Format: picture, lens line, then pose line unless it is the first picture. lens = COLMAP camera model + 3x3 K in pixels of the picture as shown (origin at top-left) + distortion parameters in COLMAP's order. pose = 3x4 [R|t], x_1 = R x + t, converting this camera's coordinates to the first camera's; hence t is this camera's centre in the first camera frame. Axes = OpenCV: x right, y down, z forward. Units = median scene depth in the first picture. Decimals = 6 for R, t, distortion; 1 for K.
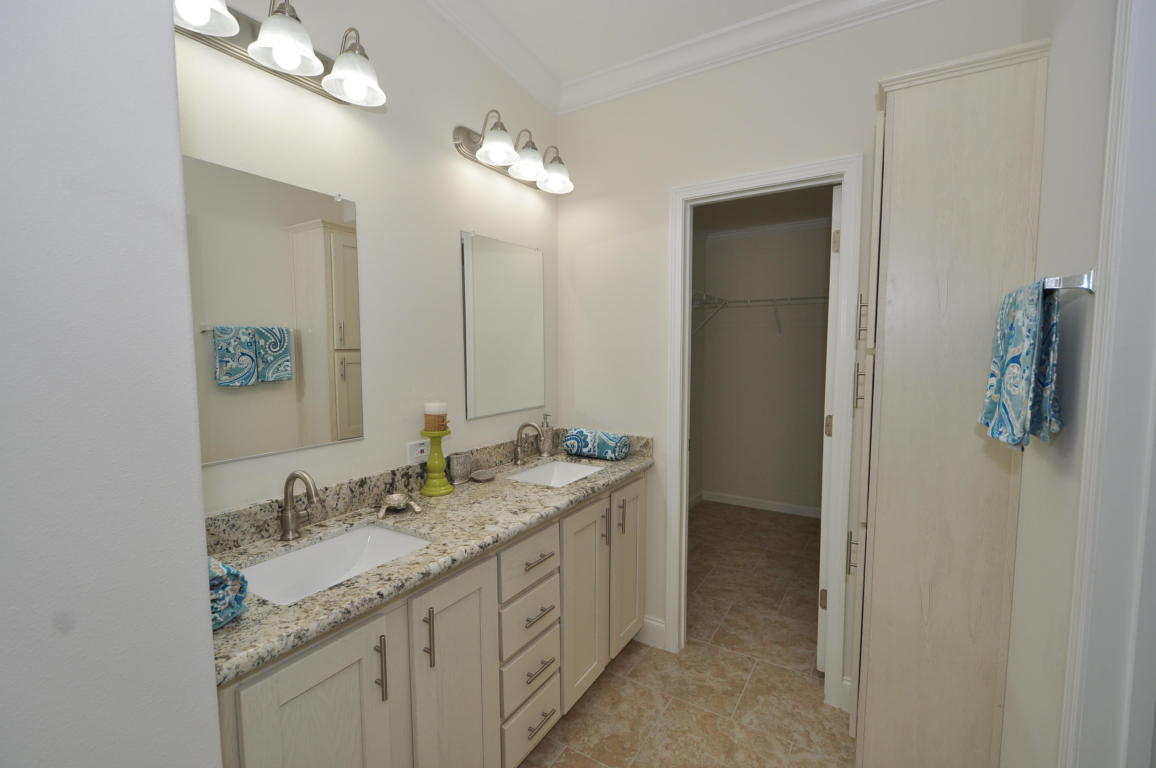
lens RADIAL K [[505.2, 0, 577.3], [0, 505.2, 383.8], [0, 0, 1]] dist [0.005054, -0.006568]
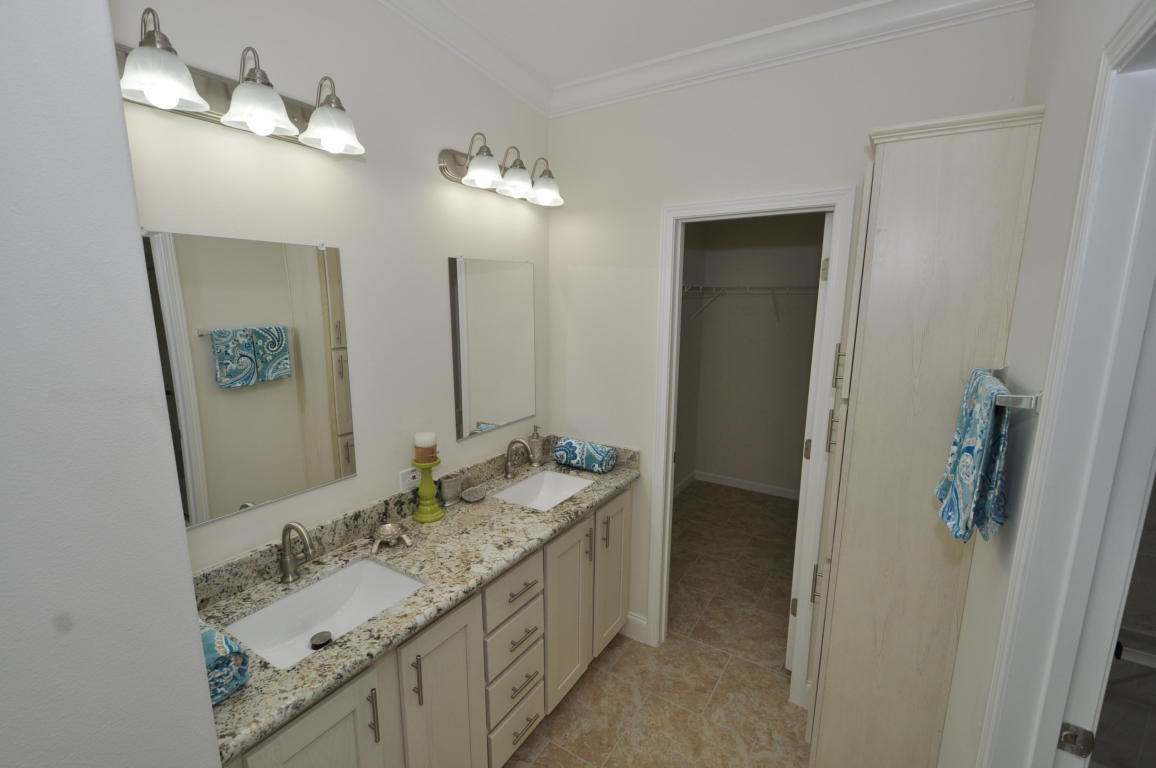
lens RADIAL K [[505.2, 0, 576.7], [0, 505.2, 385.1], [0, 0, 1]] dist [0.005054, -0.006568]
pose [[0.999886, 0.009853, -0.011454, 0.042942], [-0.008598, 0.994449, 0.104871, -0.179330], [0.012423, -0.104760, 0.994420, -0.020408]]
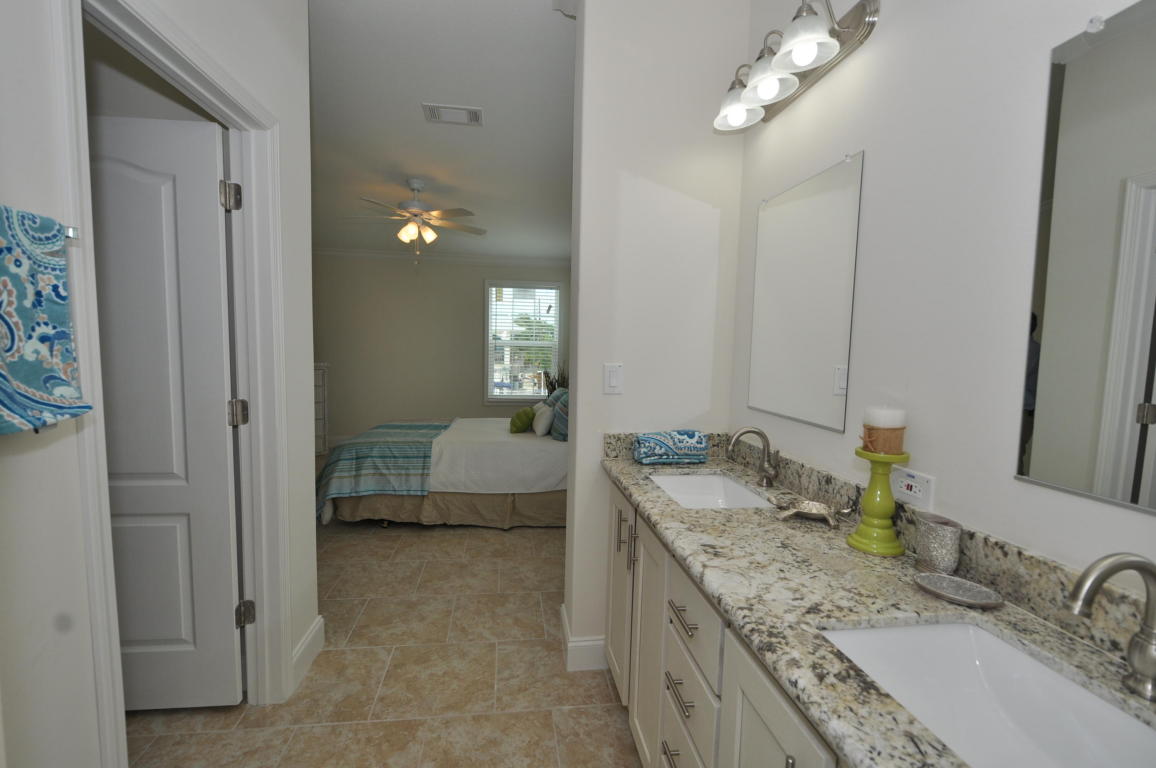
lens RADIAL K [[505.2, 0, 572.0], [0, 505.2, 386.7], [0, 0, 1]] dist [0.005054, -0.006568]
pose [[-0.773089, 0.036997, -0.633218, 0.432338], [-0.067904, 0.987733, 0.140613, -0.052875], [0.630653, 0.151704, -0.761093, 1.256891]]
